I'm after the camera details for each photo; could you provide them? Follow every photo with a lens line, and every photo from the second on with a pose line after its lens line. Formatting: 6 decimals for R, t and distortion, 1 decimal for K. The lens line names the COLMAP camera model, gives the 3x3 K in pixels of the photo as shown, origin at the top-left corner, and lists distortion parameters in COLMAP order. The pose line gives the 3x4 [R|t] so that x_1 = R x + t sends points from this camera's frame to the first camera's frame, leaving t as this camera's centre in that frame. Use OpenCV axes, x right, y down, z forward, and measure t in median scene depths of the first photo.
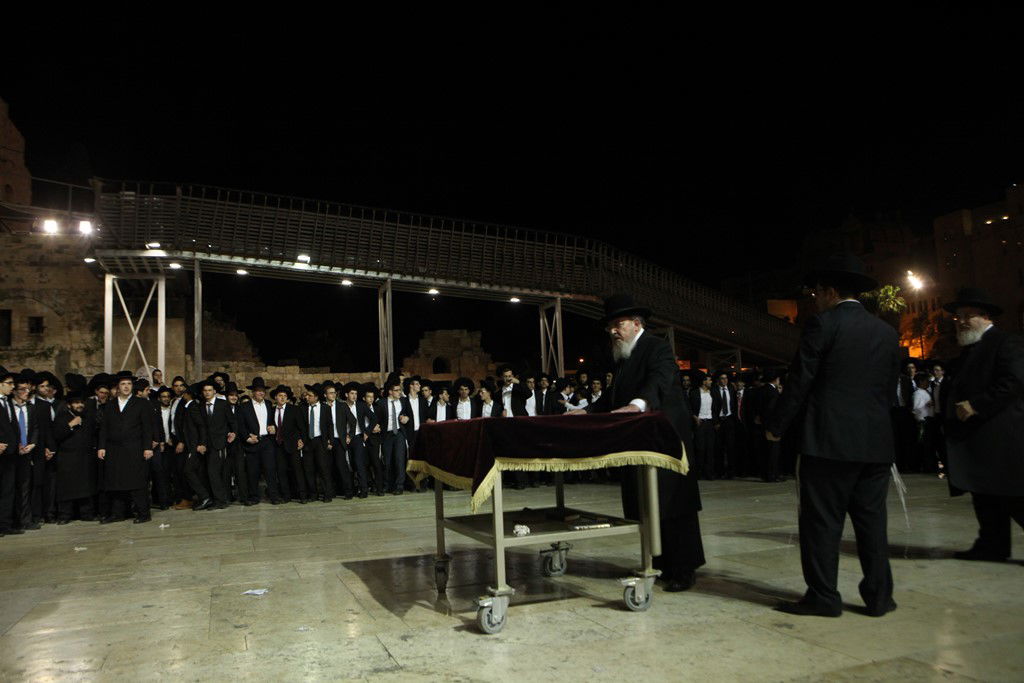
lens RADIAL K [[778.0, 0, 512.6], [0, 778.0, 337.8], [0, 0, 1]] dist [-0.105692, 0.089568]
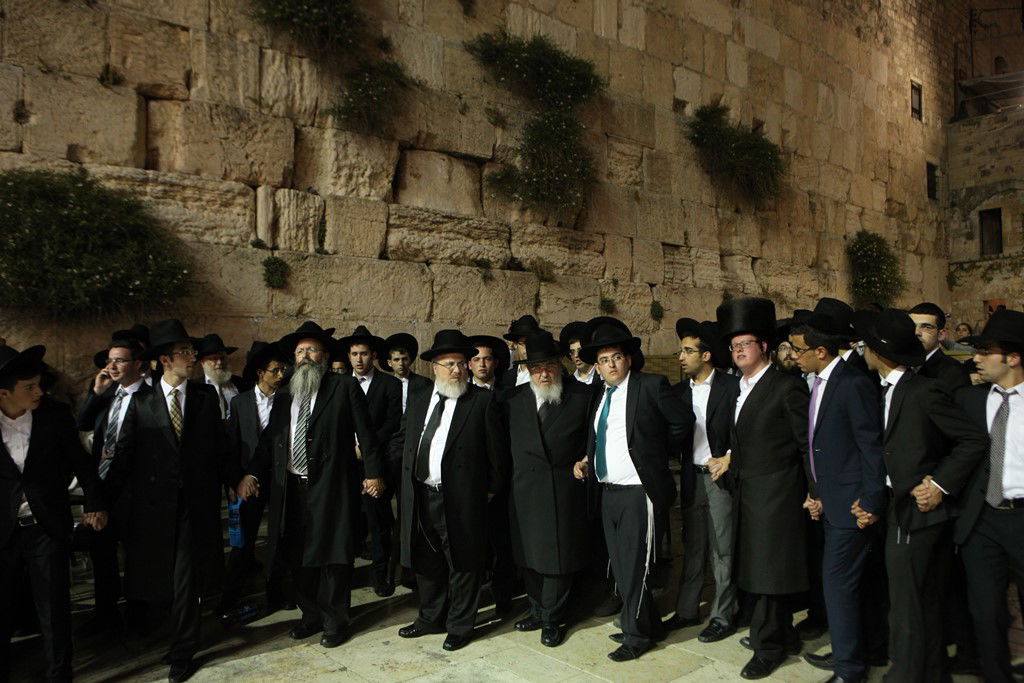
lens RADIAL K [[778.0, 0, 521.6], [0, 778.0, 344.9], [0, 0, 1]] dist [-0.105692, 0.089568]
pose [[0.346212, 0.022028, -0.937898, -0.084092], [0.094812, 0.993784, 0.058339, 0.012671], [0.933353, -0.109122, 0.341971, 0.234981]]
